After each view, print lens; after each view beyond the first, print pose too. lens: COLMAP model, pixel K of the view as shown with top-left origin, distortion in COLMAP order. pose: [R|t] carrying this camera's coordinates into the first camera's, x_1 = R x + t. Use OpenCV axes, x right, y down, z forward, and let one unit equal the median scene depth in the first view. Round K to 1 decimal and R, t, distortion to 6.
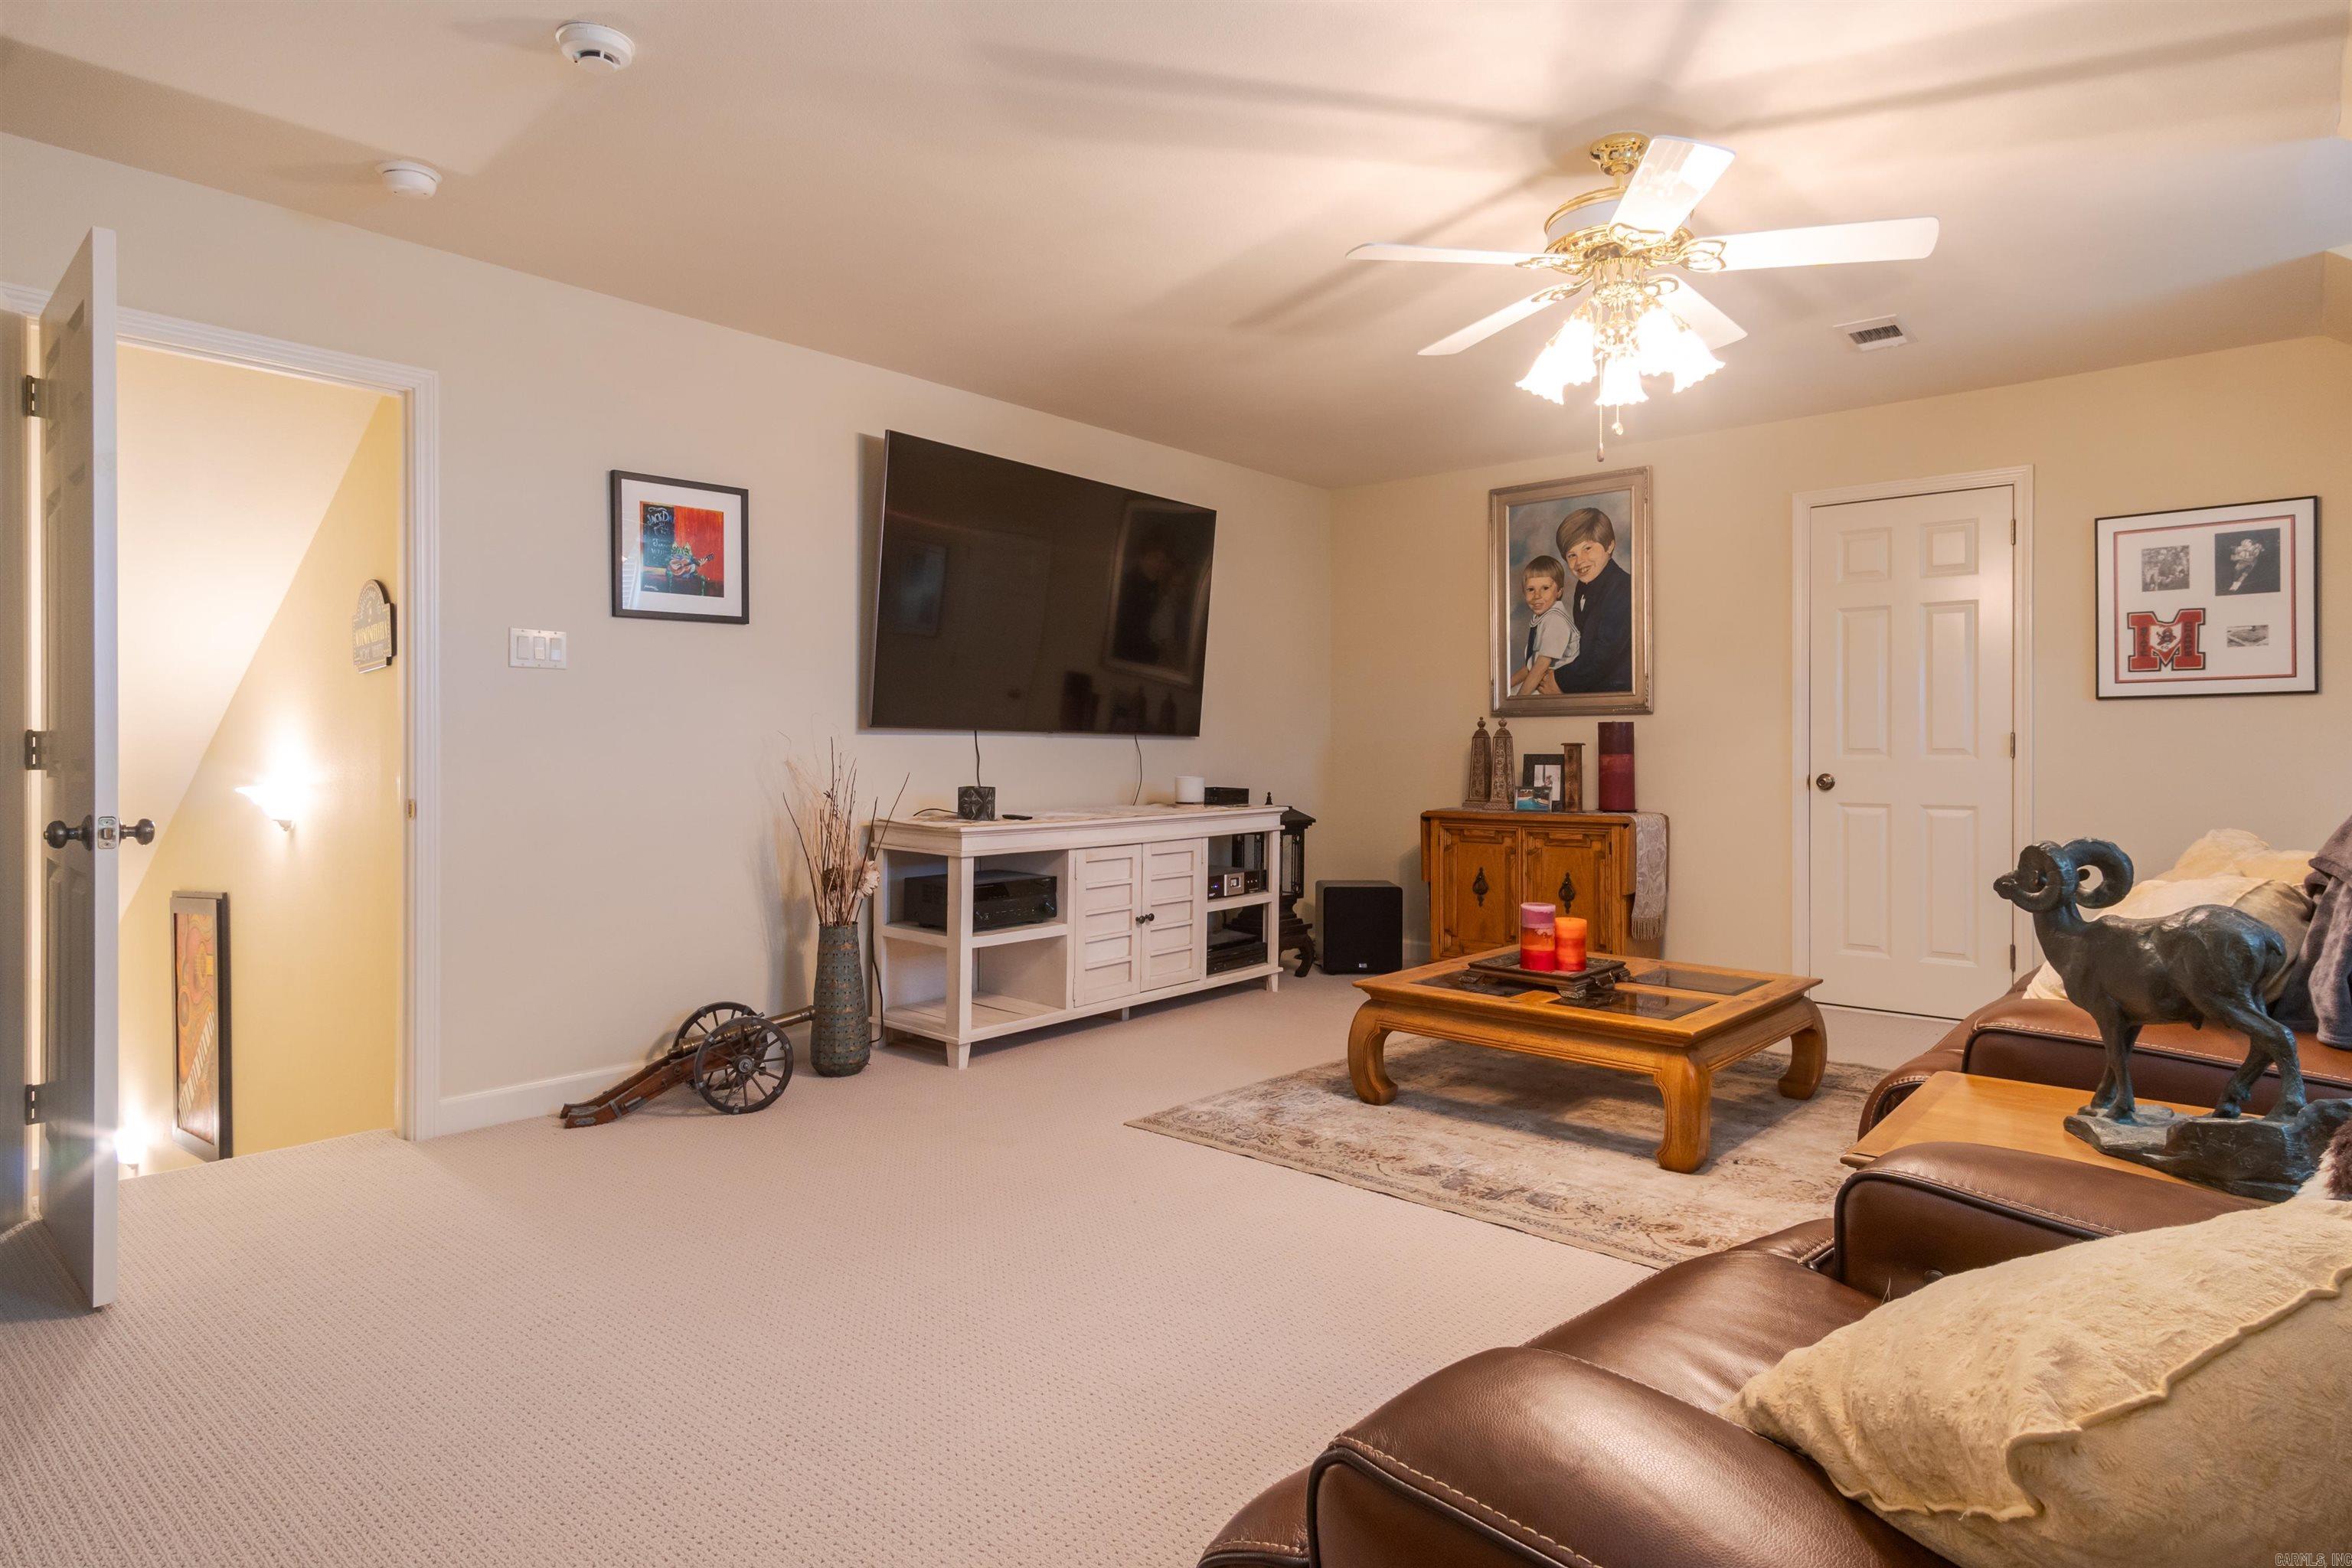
lens RADIAL K [[1262.1, 0, 1183.3], [0, 1262.1, 765.1], [0, 0, 1]] dist [0.004225, 0.002313]
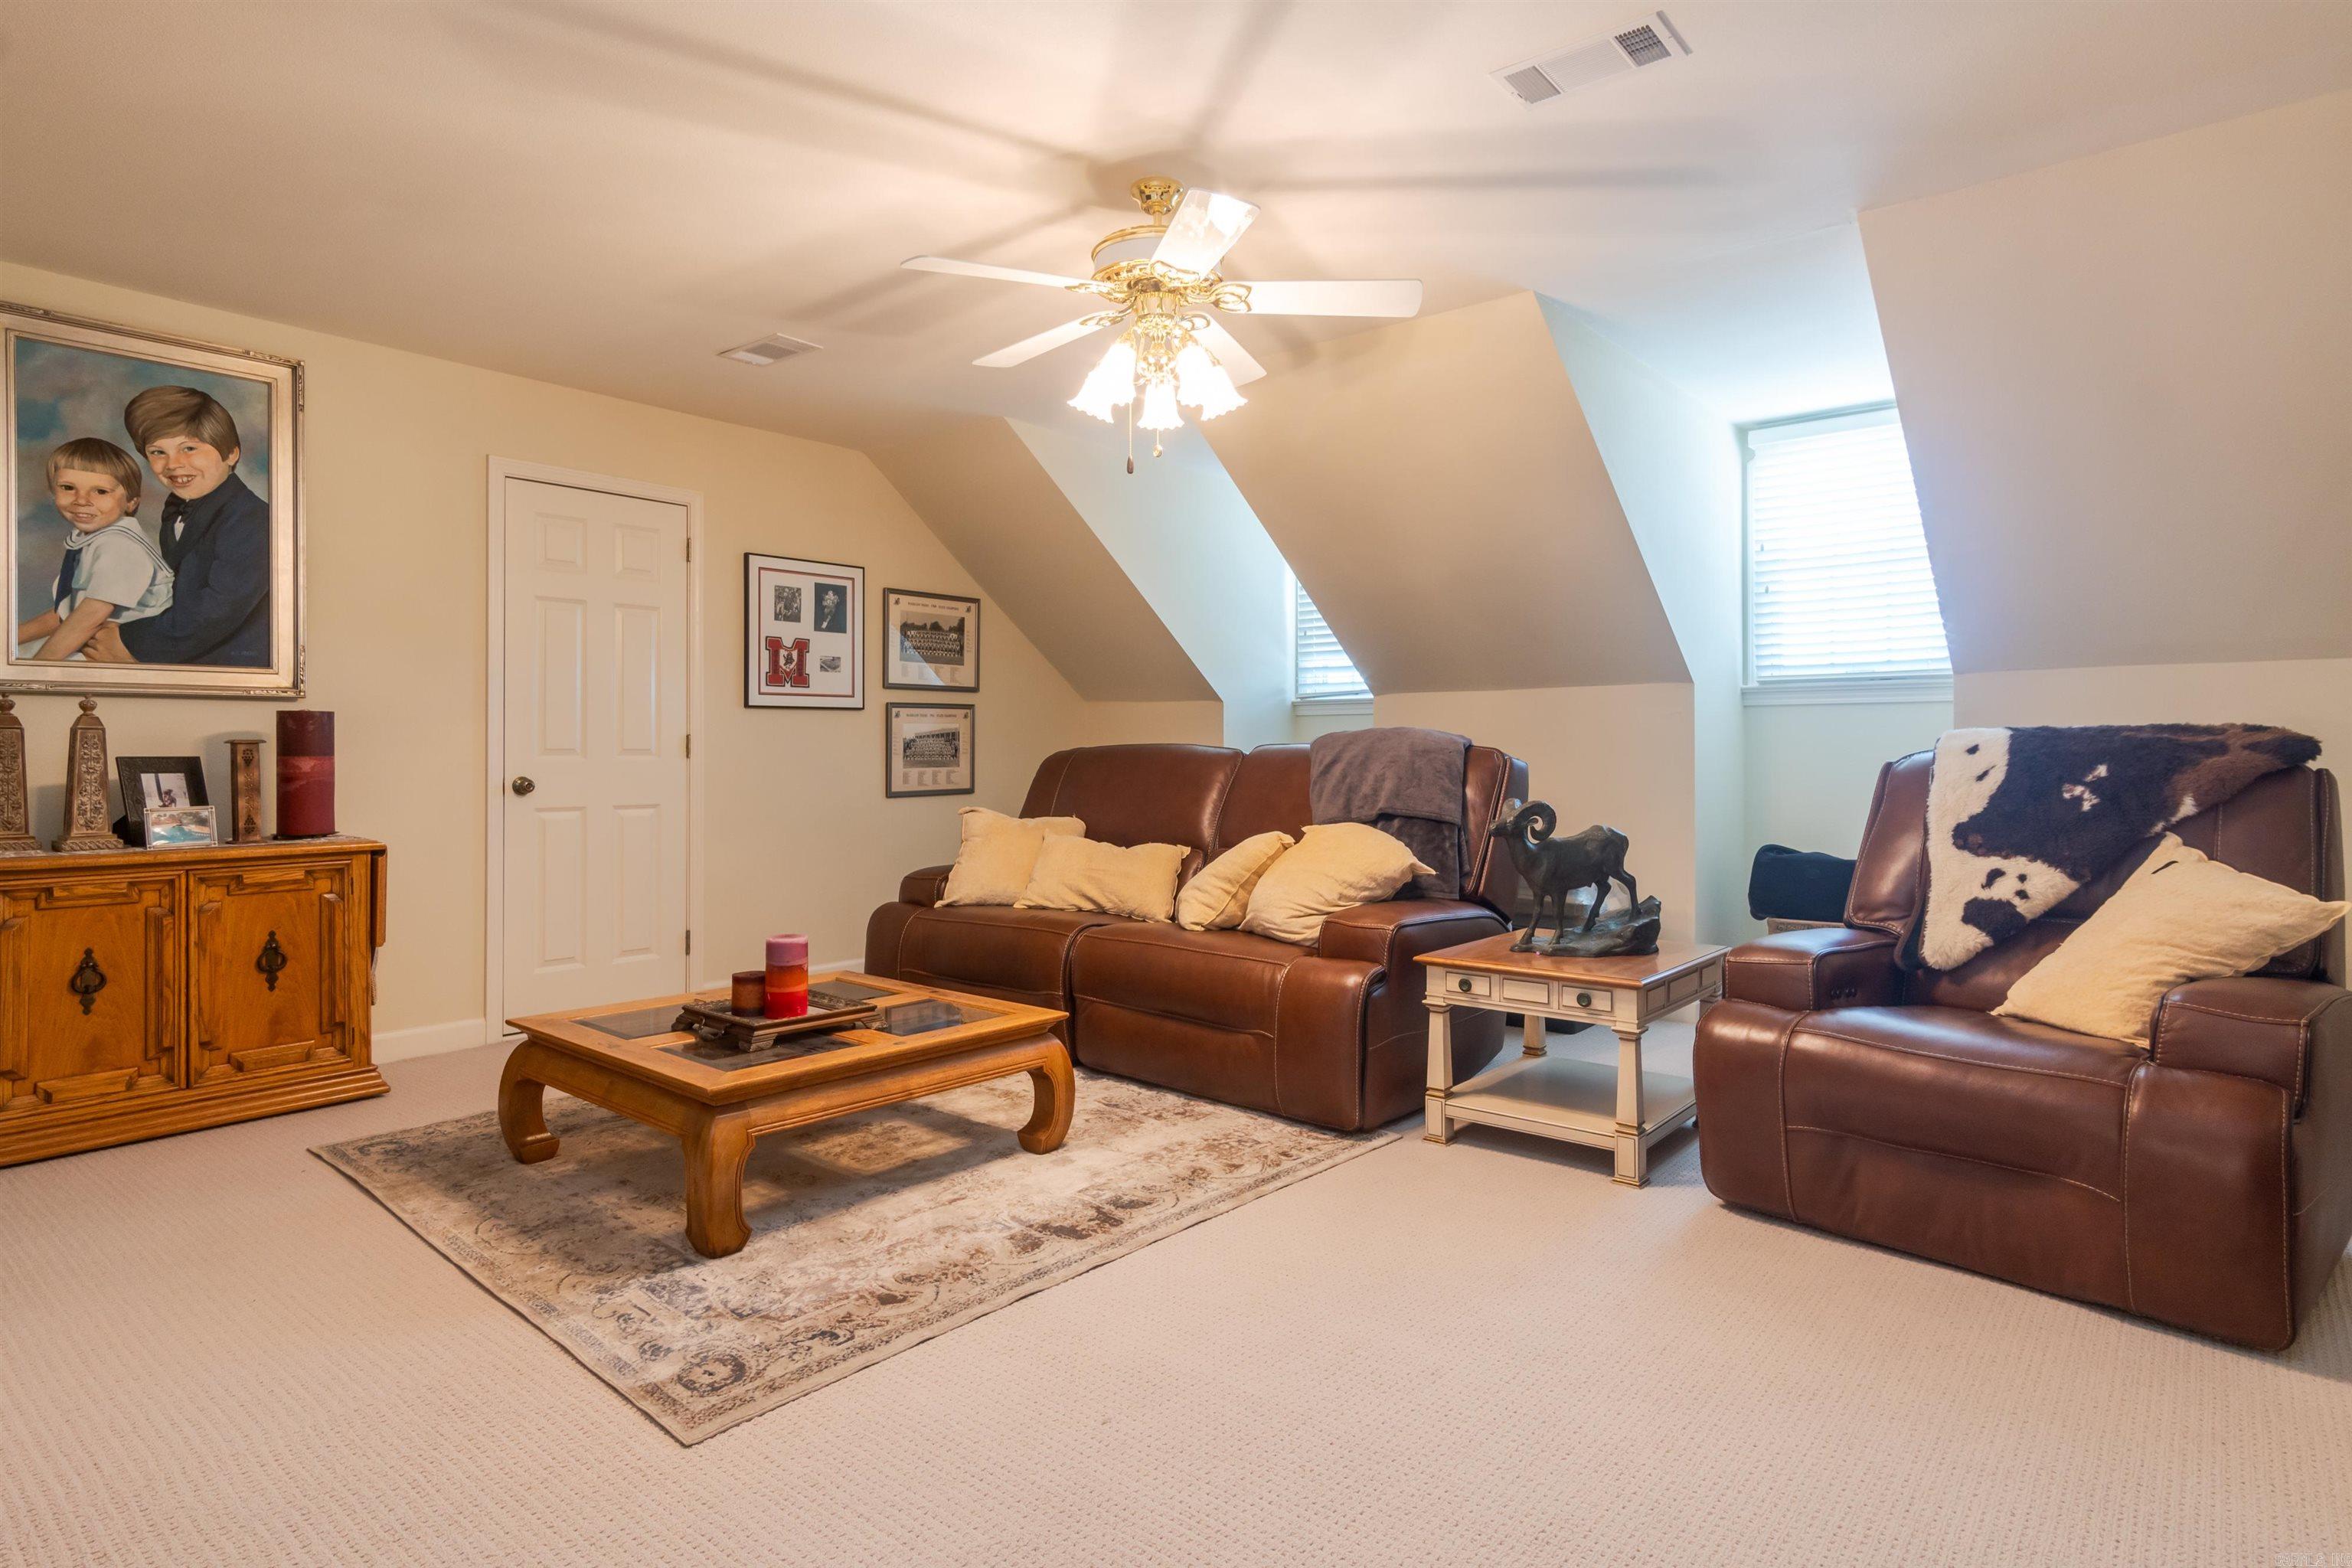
lens RADIAL K [[1262.1, 0, 1183.5], [0, 1262.1, 768.4], [0, 0, 1]] dist [0.004225, 0.002313]
pose [[-0.004424, -0.013972, 0.999893, -0.461772], [0.010493, 0.999847, 0.014018, -0.007992], [-0.999935, 0.010554, -0.004277, 0.623488]]
